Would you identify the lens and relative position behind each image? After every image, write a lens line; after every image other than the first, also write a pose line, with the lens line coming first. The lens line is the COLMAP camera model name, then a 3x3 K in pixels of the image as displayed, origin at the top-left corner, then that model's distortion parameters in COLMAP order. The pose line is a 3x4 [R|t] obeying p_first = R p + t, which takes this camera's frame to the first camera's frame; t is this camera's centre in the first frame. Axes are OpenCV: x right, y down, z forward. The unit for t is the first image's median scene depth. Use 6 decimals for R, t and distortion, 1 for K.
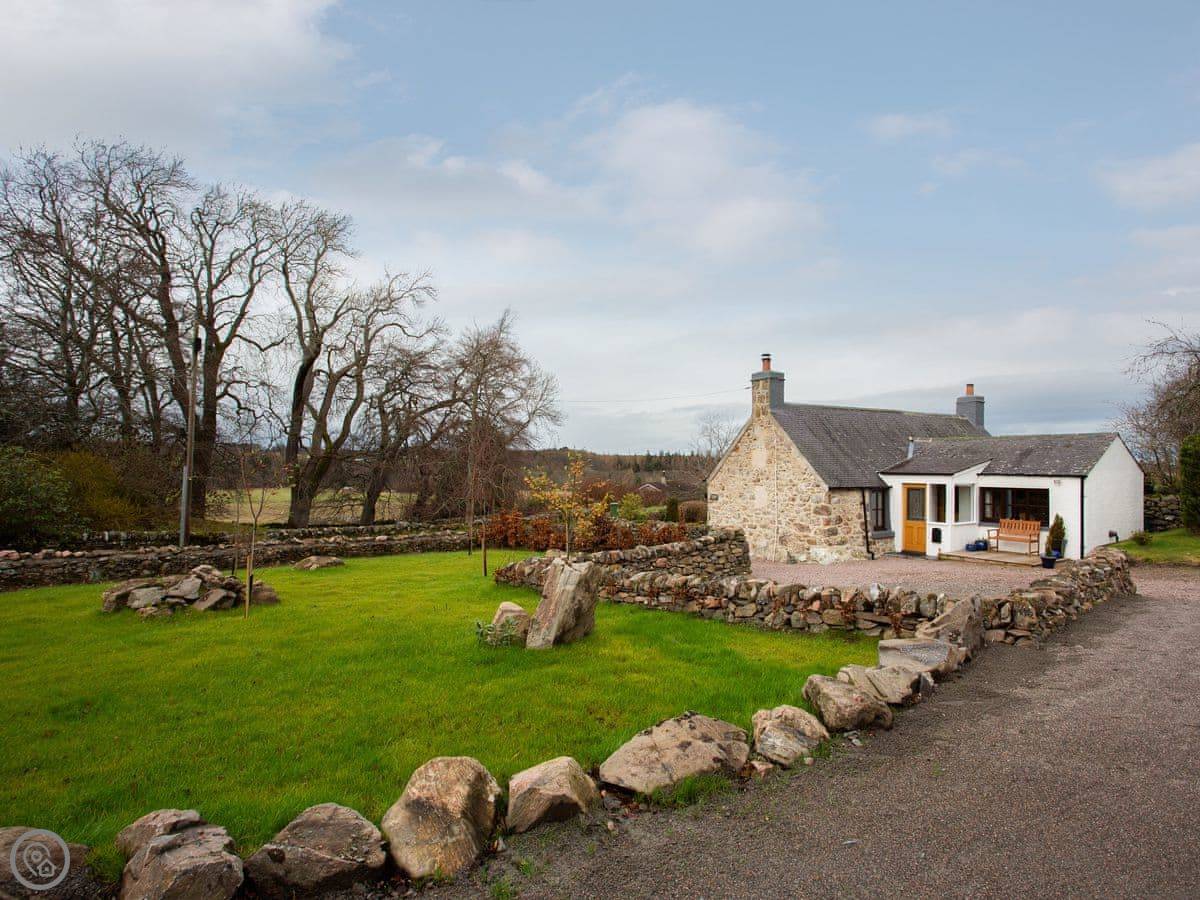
lens RADIAL K [[655.3, 0, 600.0], [0, 655.3, 450.0], [0, 0, 1]] dist [-0.047238, 0.001428]
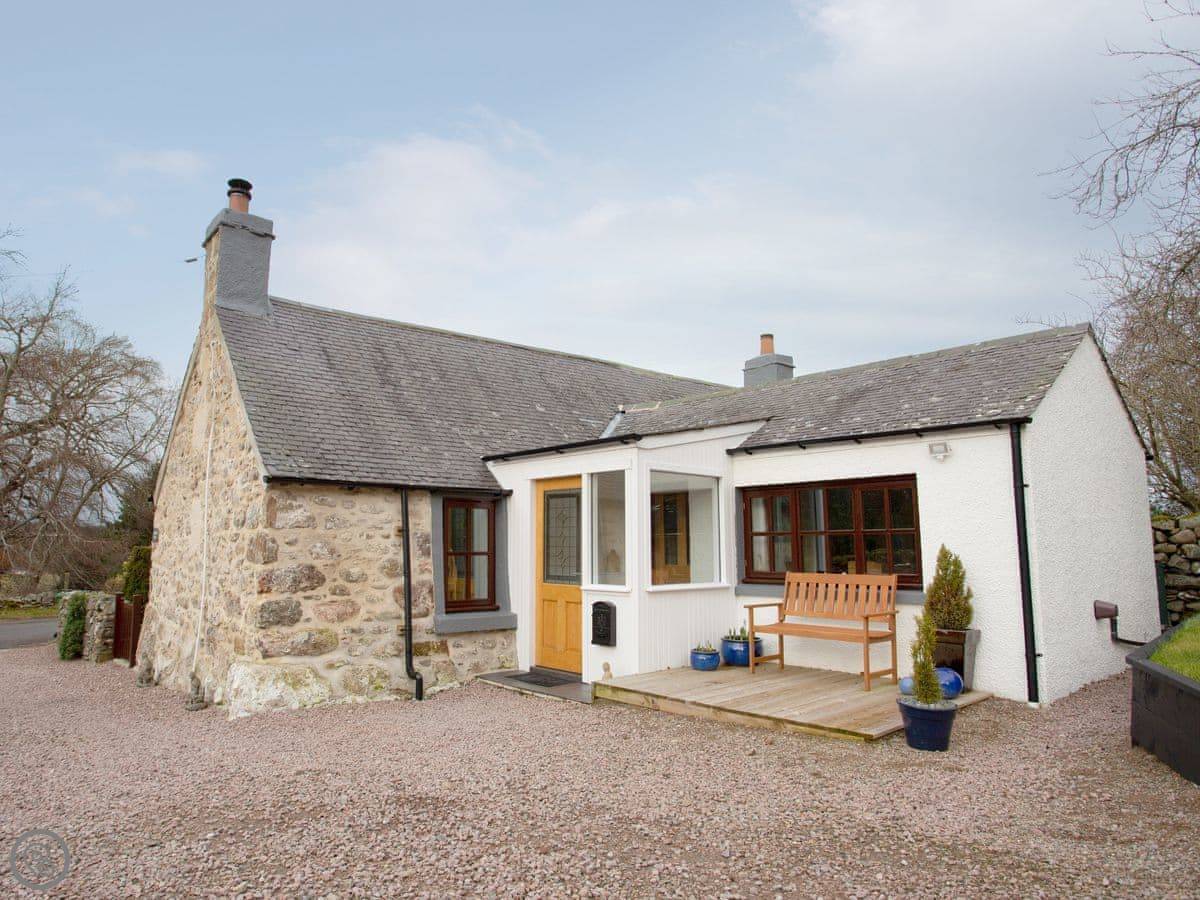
lens RADIAL K [[708.4, 0, 523.1], [0, 708.4, 467.6], [0, 0, 1]] dist [-0.057248, 0.002825]
pose [[0.995640, 0.006746, 0.093030, 0.432864], [0.002400, 0.995198, -0.097851, 0.084946], [-0.093243, 0.097647, 0.990843, 0.615761]]
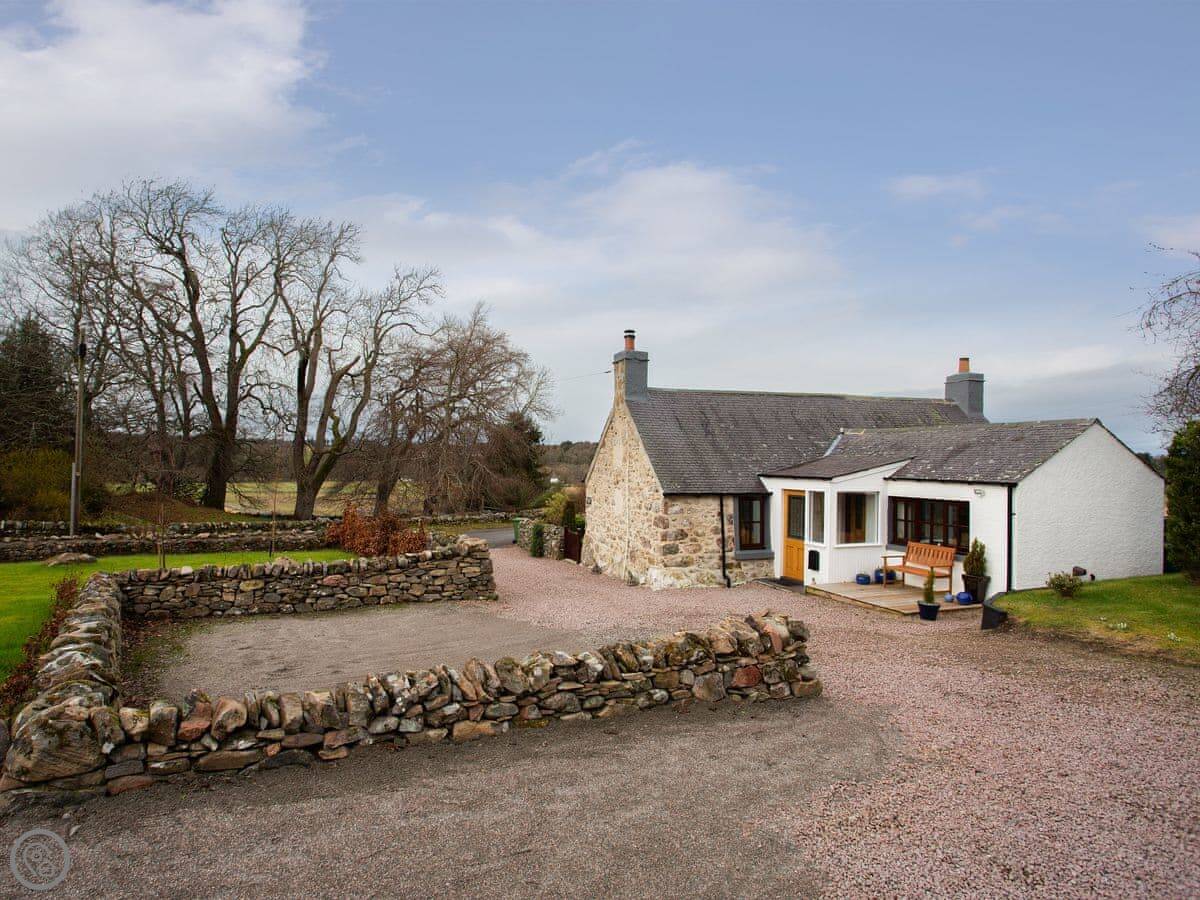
lens RADIAL K [[646.3, 0, 544.7], [0, 646.3, 453.6], [0, 0, 1]] dist [-0.075870, 0.039576]
pose [[0.958627, 0.000042, -0.284664, 0.421362], [0.003876, 0.999905, 0.013199, -0.001599], [0.284638, -0.013756, 0.958536, 0.203099]]
